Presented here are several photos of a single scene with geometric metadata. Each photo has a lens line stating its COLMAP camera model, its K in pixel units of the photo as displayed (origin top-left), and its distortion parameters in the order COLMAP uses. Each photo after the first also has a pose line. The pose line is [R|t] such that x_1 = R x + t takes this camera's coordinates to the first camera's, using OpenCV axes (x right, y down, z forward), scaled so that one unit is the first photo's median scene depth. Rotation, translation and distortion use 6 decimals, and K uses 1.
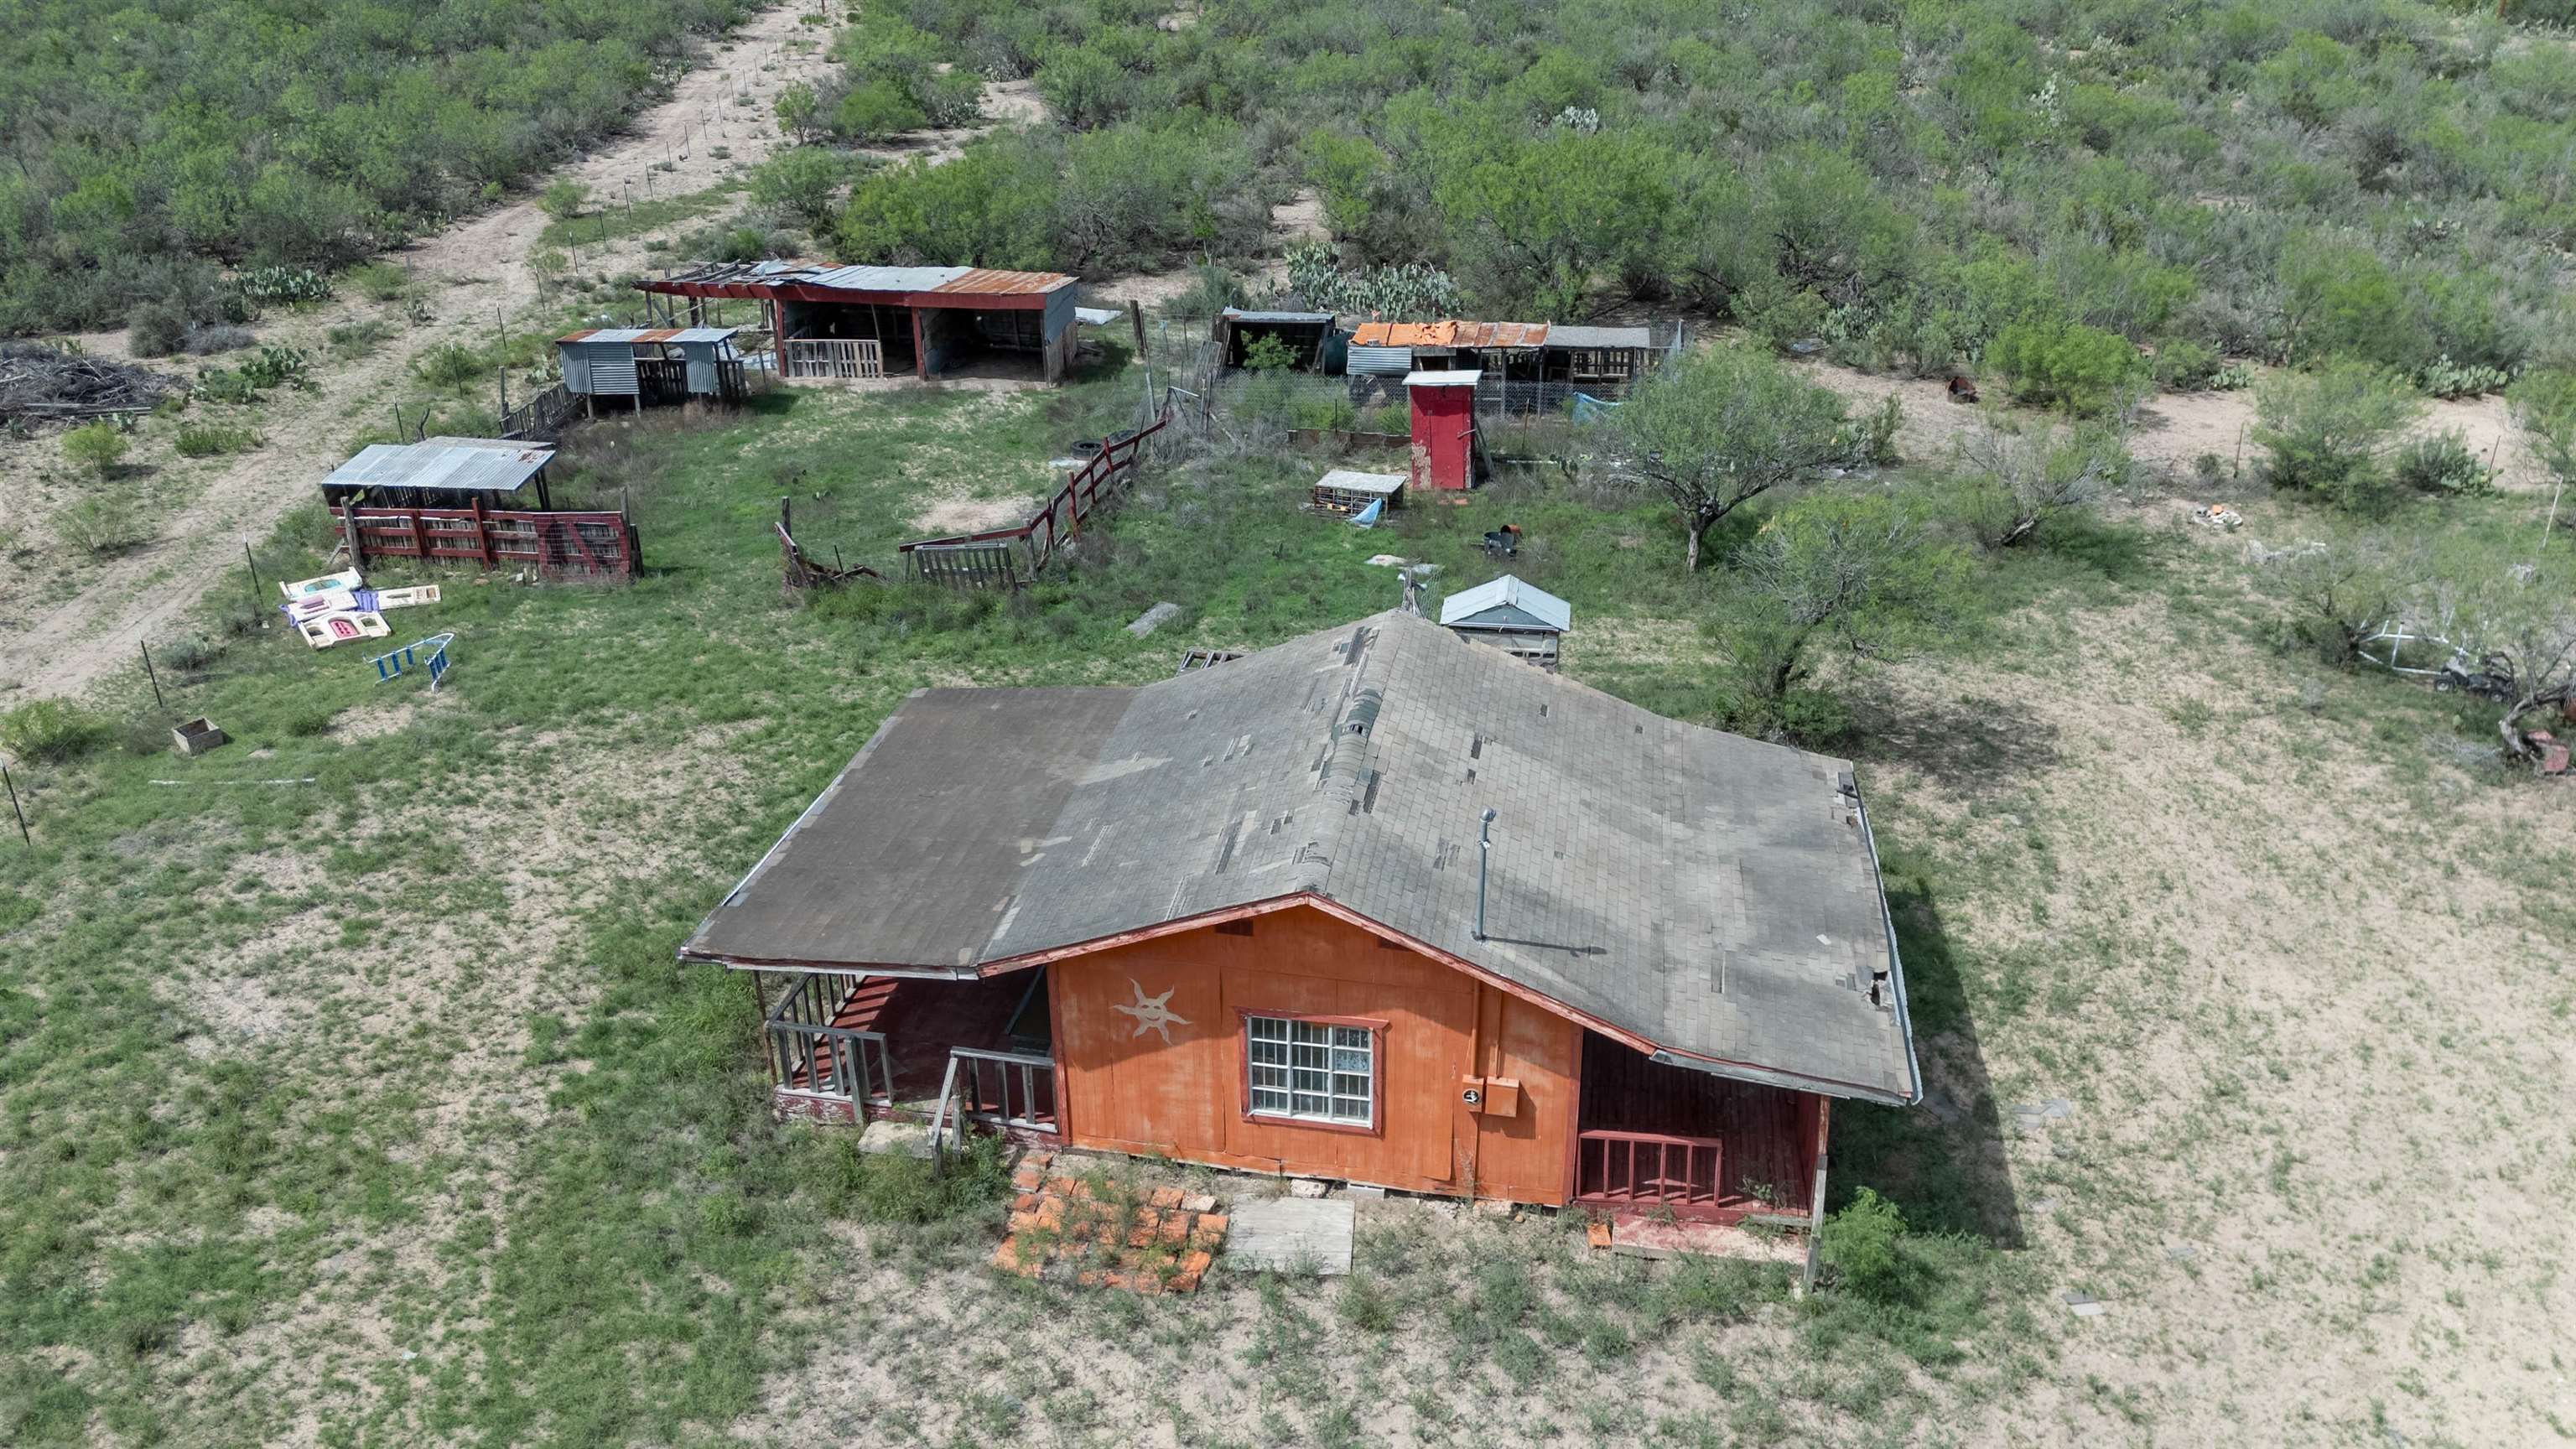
lens RADIAL K [[1883.2, 0, 1297.8], [0, 1883.2, 718.9], [0, 0, 1]] dist [0.058469, -0.029194]
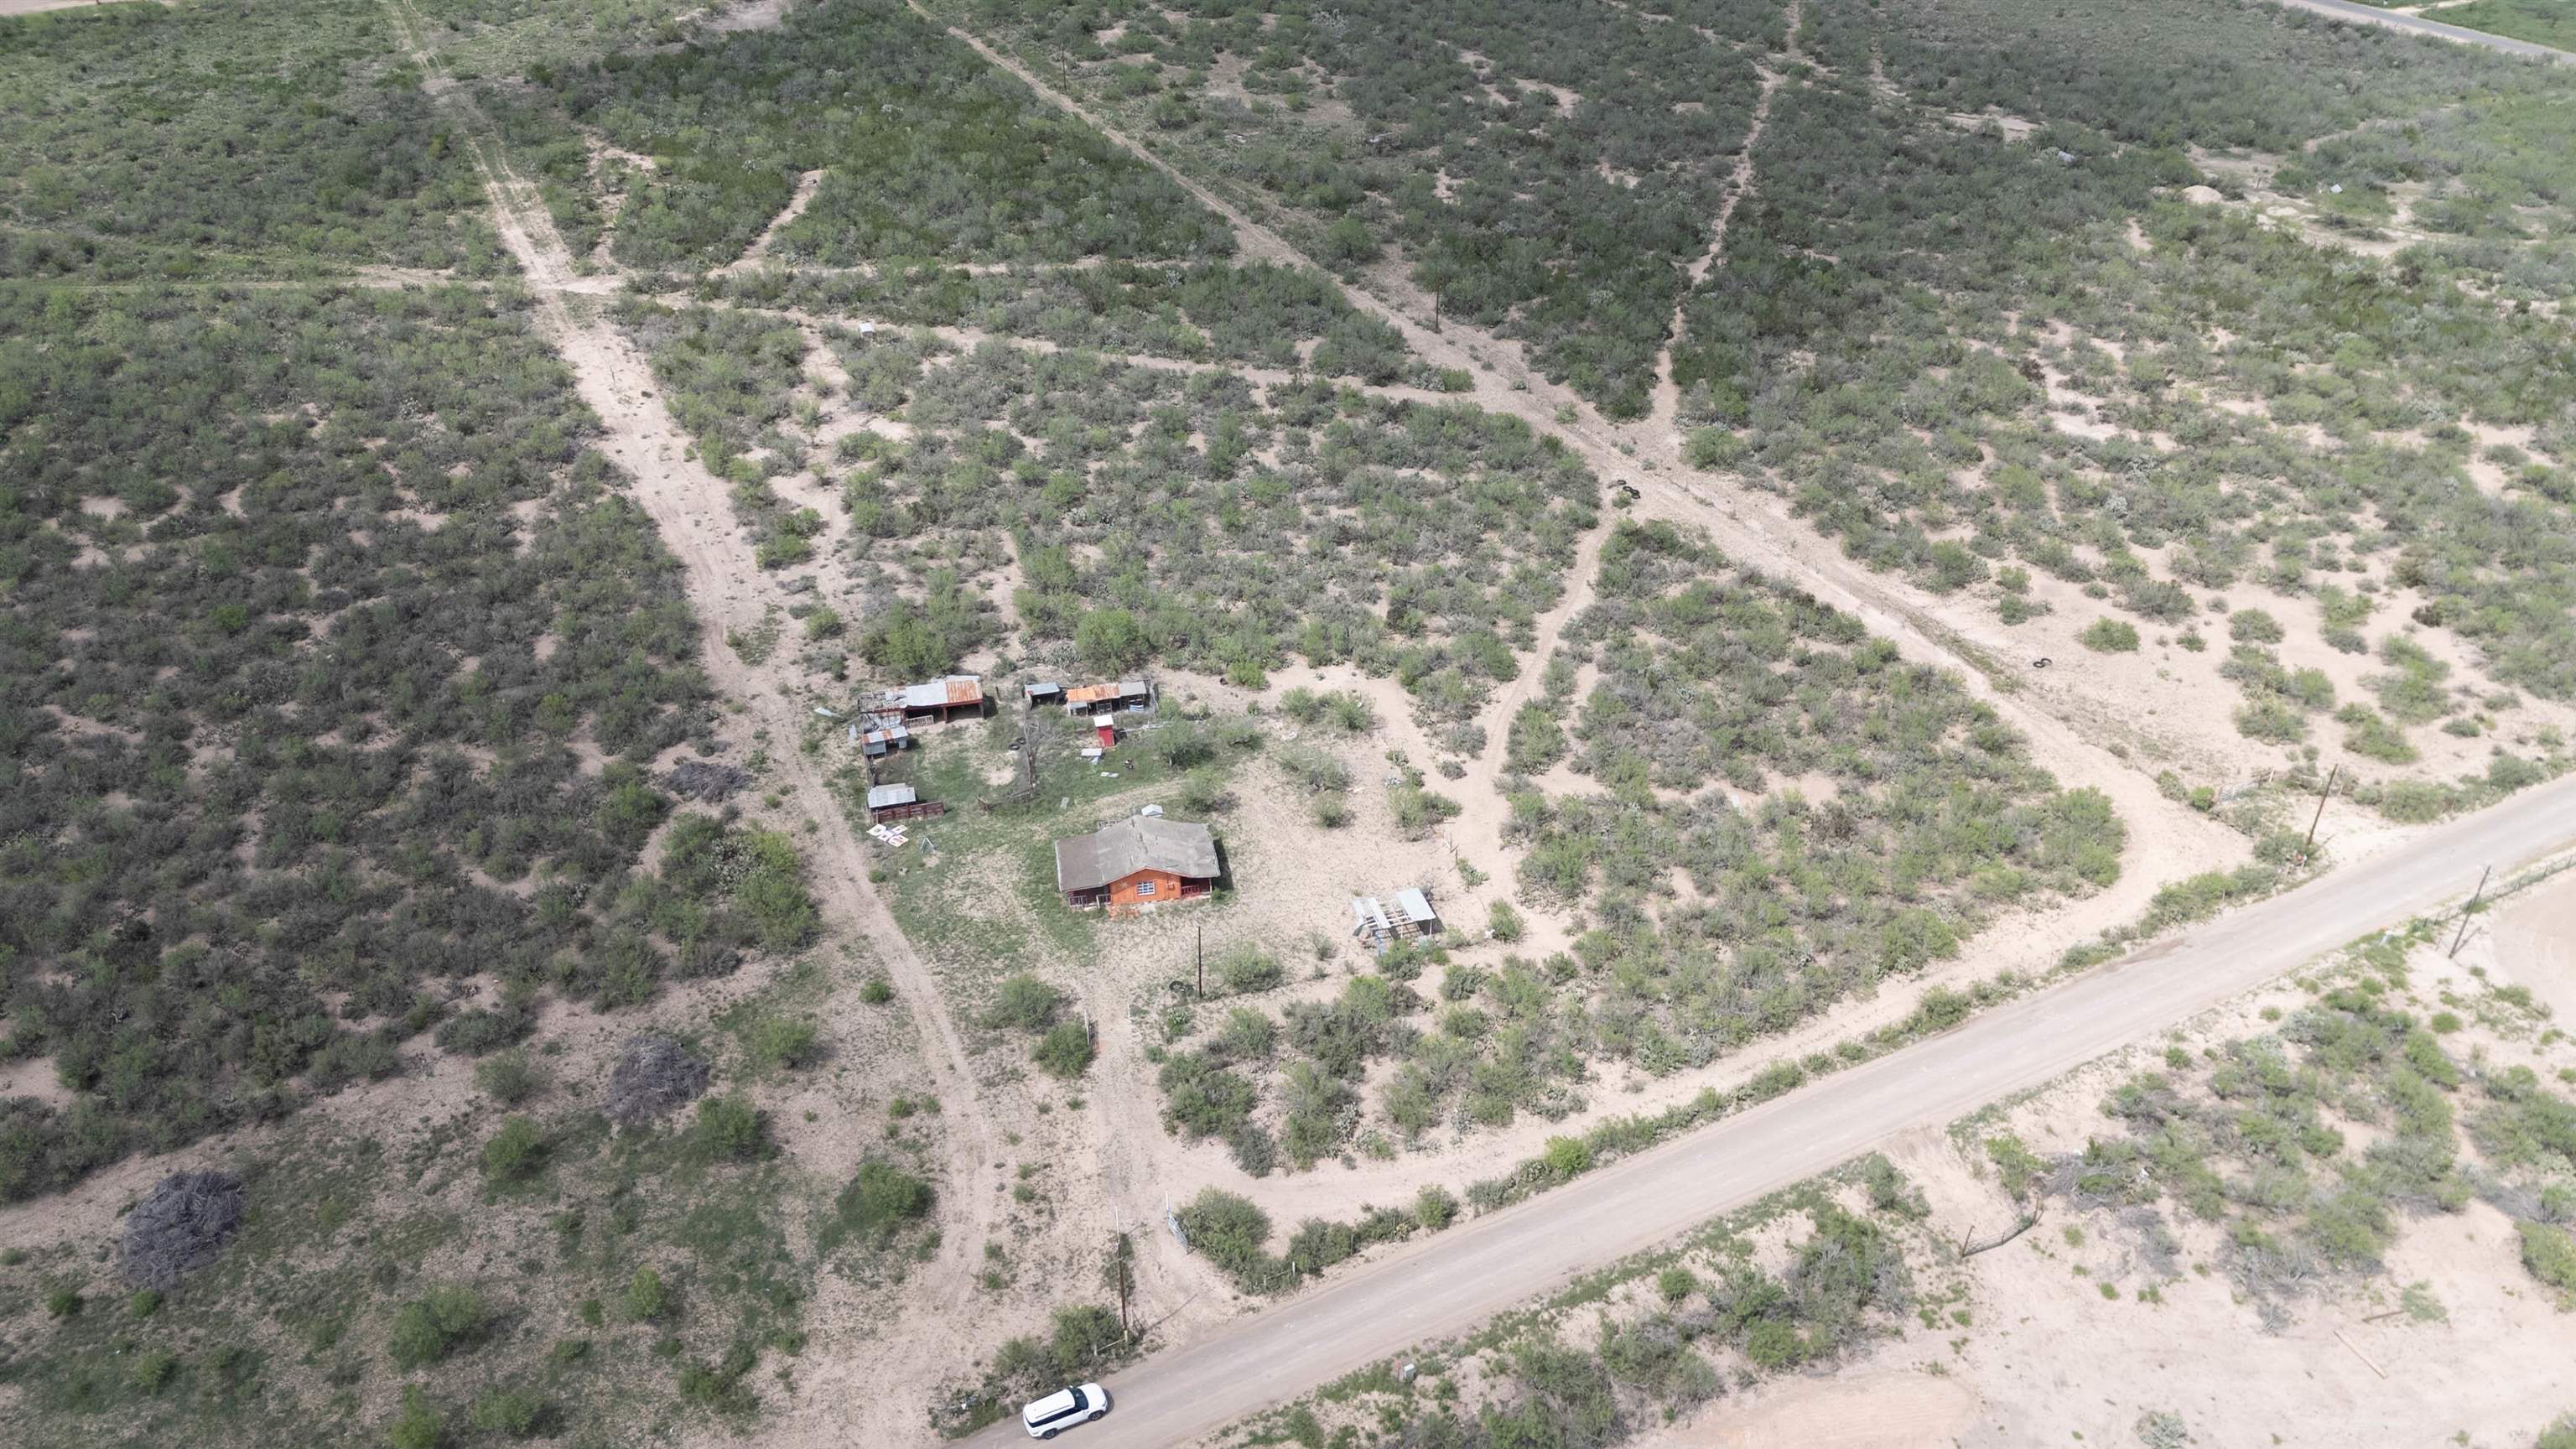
lens RADIAL K [[1883.2, 0, 1294.1], [0, 1883.2, 729.2], [0, 0, 1]] dist [0.058469, -0.029194]
pose [[0.939418, -0.190869, 0.284714, -1.434959], [0.151876, 0.976414, 0.153460, -1.477780], [-0.307290, -0.100922, 0.946249, -6.160412]]
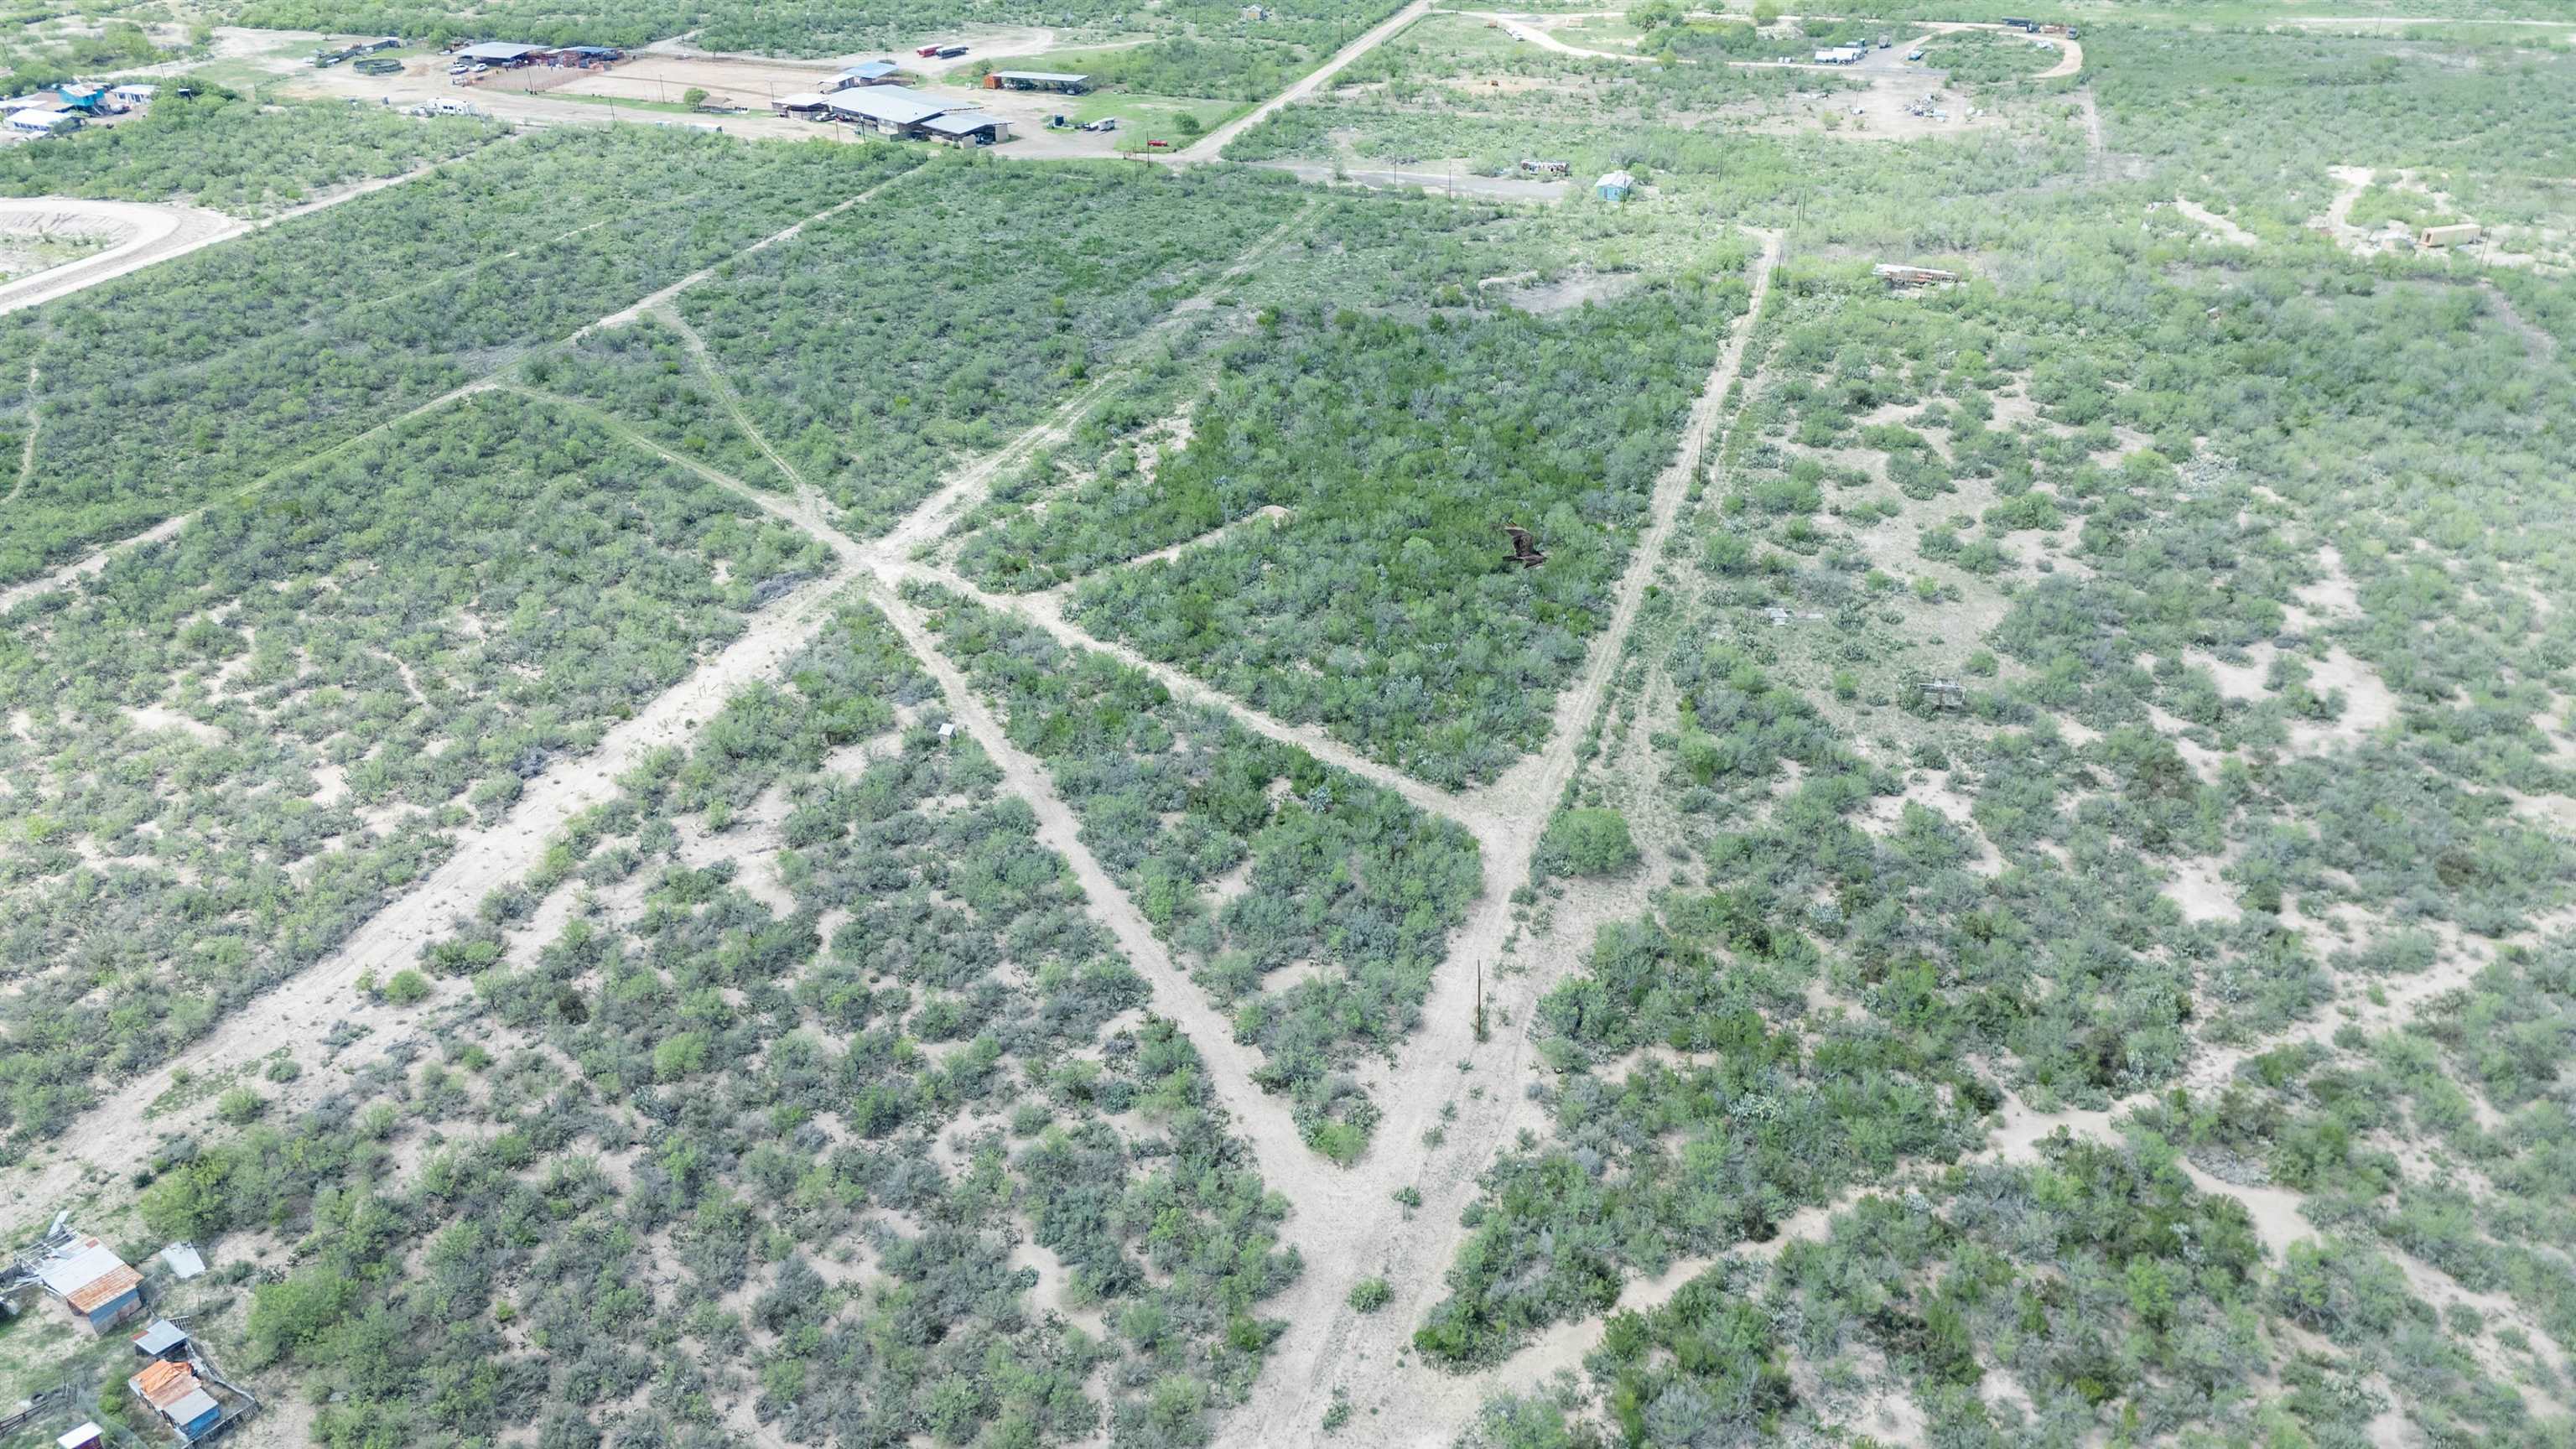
lens RADIAL K [[1883.2, 0, 1295.4], [0, 1883.2, 722.6], [0, 0, 1]] dist [0.058469, -0.029194]
pose [[0.900512, 0.212209, -0.379533, 5.565377], [-0.185782, 0.976919, 0.105425, -4.030549], [0.393145, -0.024427, 0.919152, -2.202082]]
